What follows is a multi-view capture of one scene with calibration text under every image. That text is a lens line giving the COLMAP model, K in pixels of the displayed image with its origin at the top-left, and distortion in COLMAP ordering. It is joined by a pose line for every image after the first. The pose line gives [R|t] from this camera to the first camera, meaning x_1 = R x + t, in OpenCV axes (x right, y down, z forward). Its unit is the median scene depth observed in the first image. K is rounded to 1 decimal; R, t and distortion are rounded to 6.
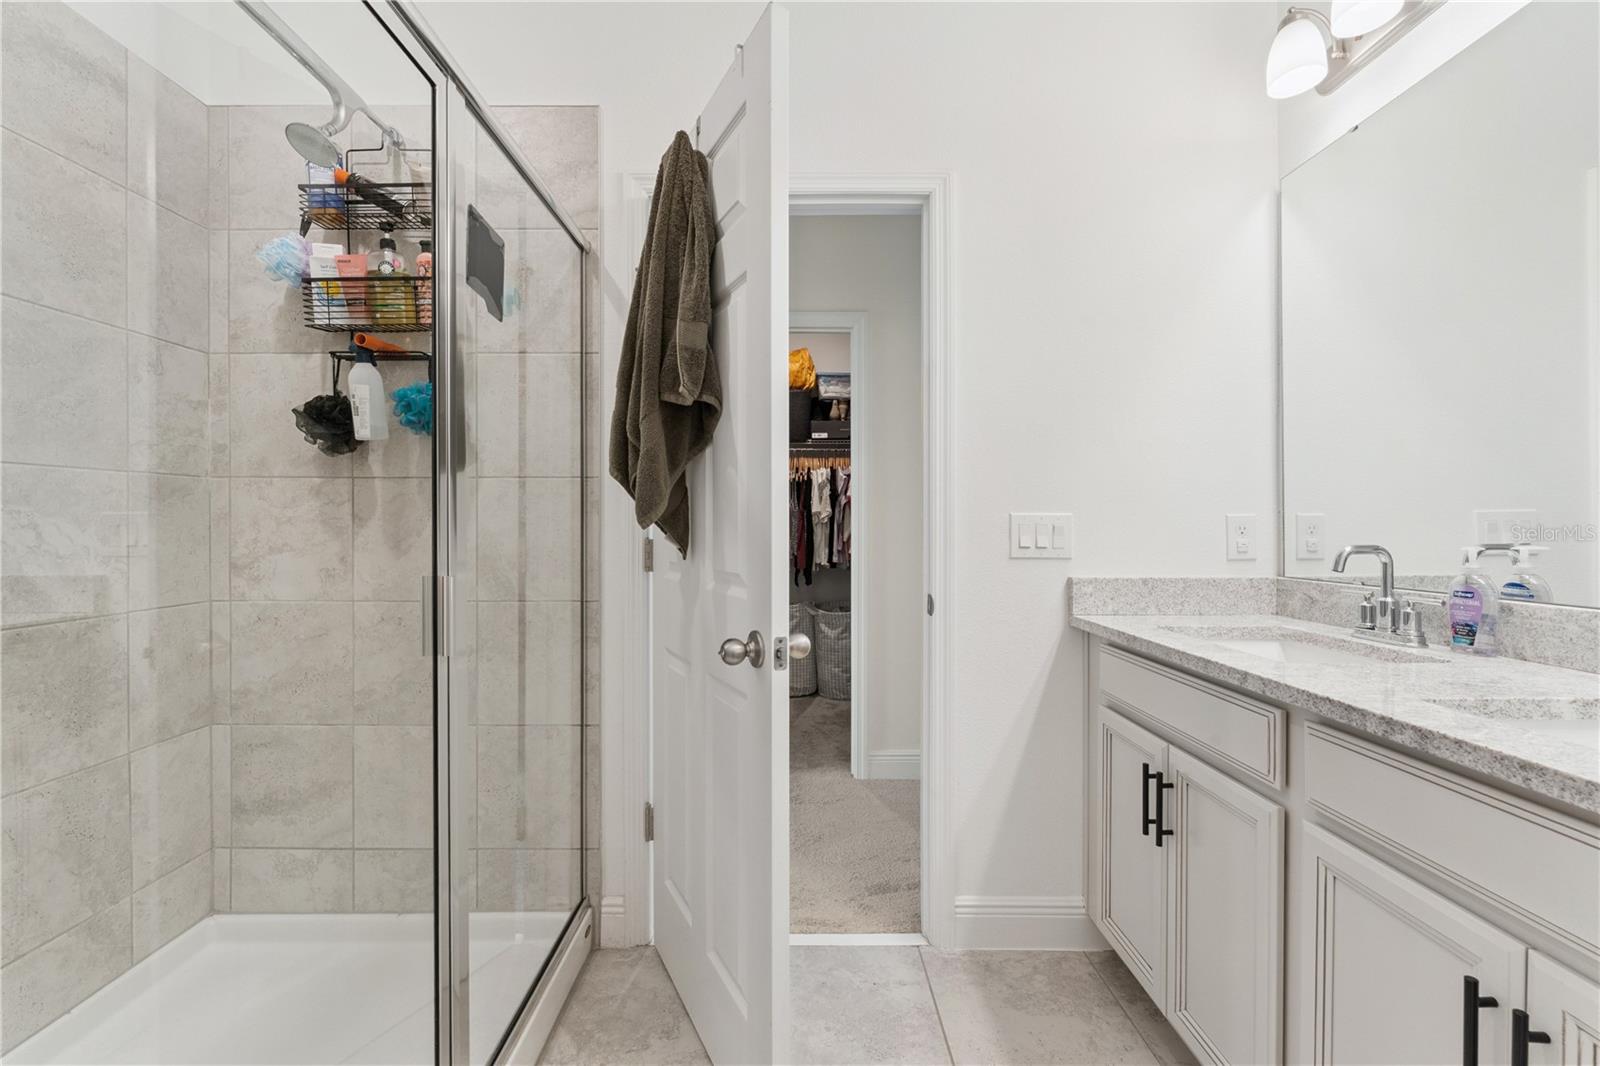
lens RADIAL K [[710.5, 0, 796.3], [0, 710.5, 531.4], [0, 0, 1]] dist [-0.003716, -0.000806]
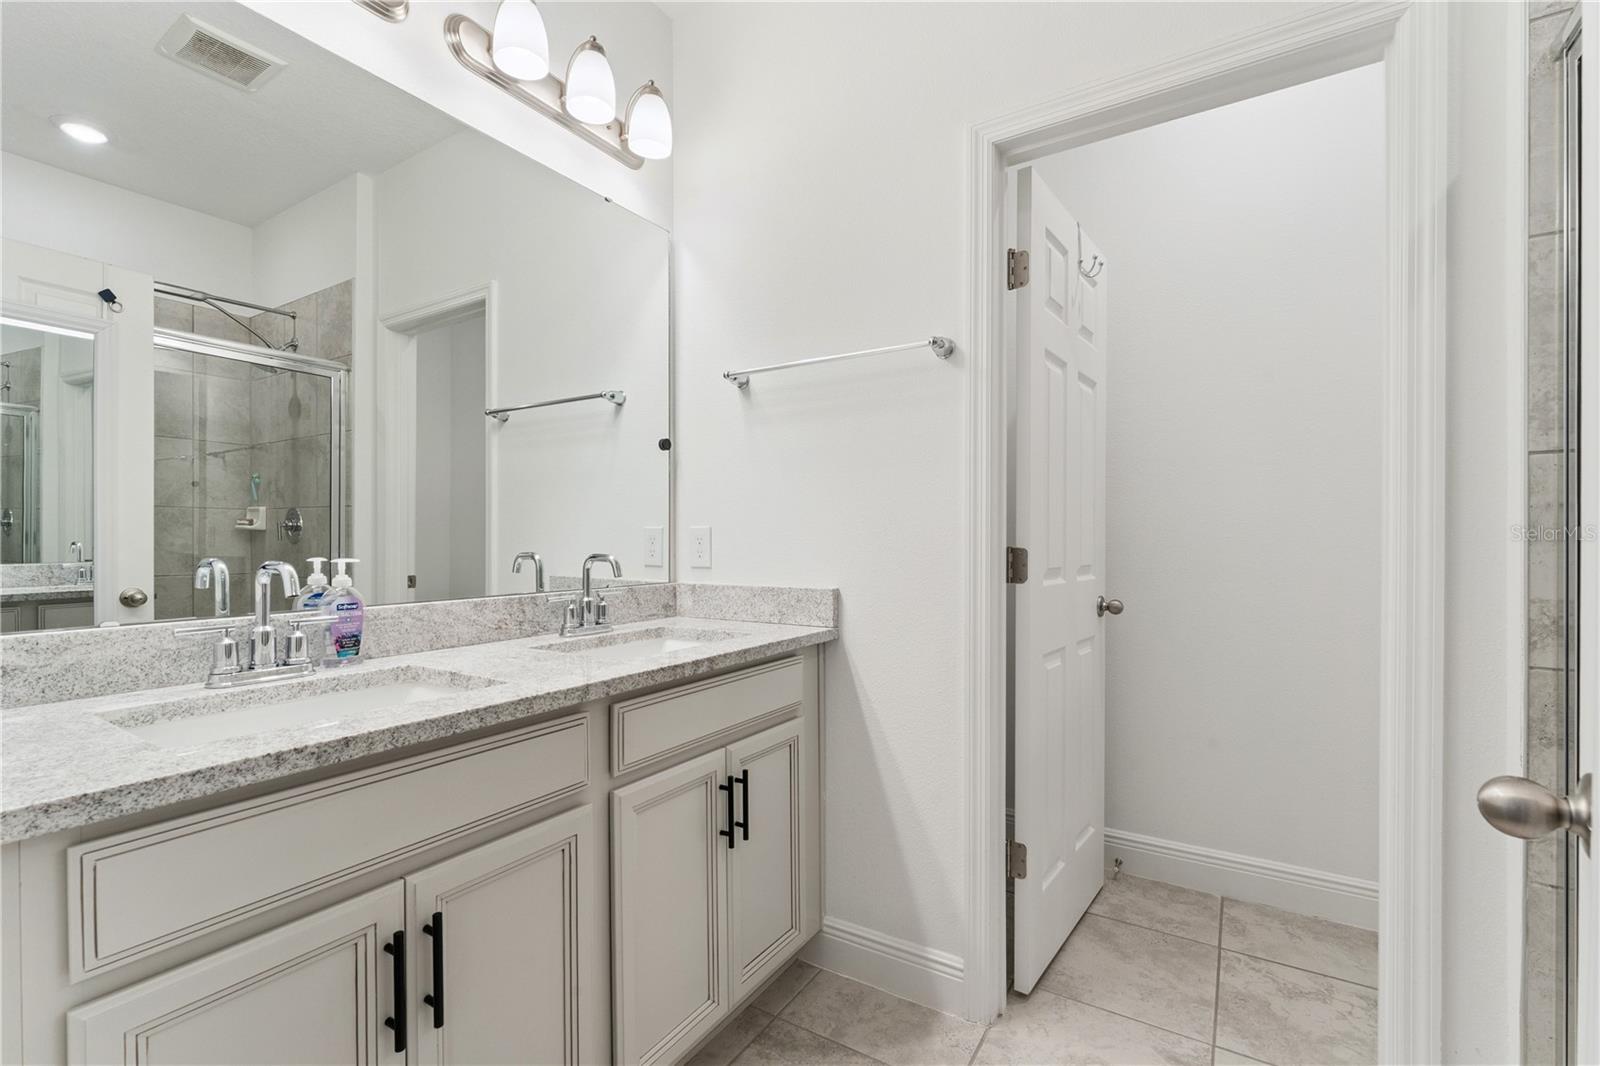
lens RADIAL K [[710.5, 0, 802.1], [0, 710.5, 539.2], [0, 0, 1]] dist [-0.003716, -0.000806]
pose [[-0.841713, 0.001914, 0.539921, -0.154043], [0.006956, 0.999949, 0.007300, -0.010031], [-0.539880, 0.009901, -0.841684, 1.666957]]
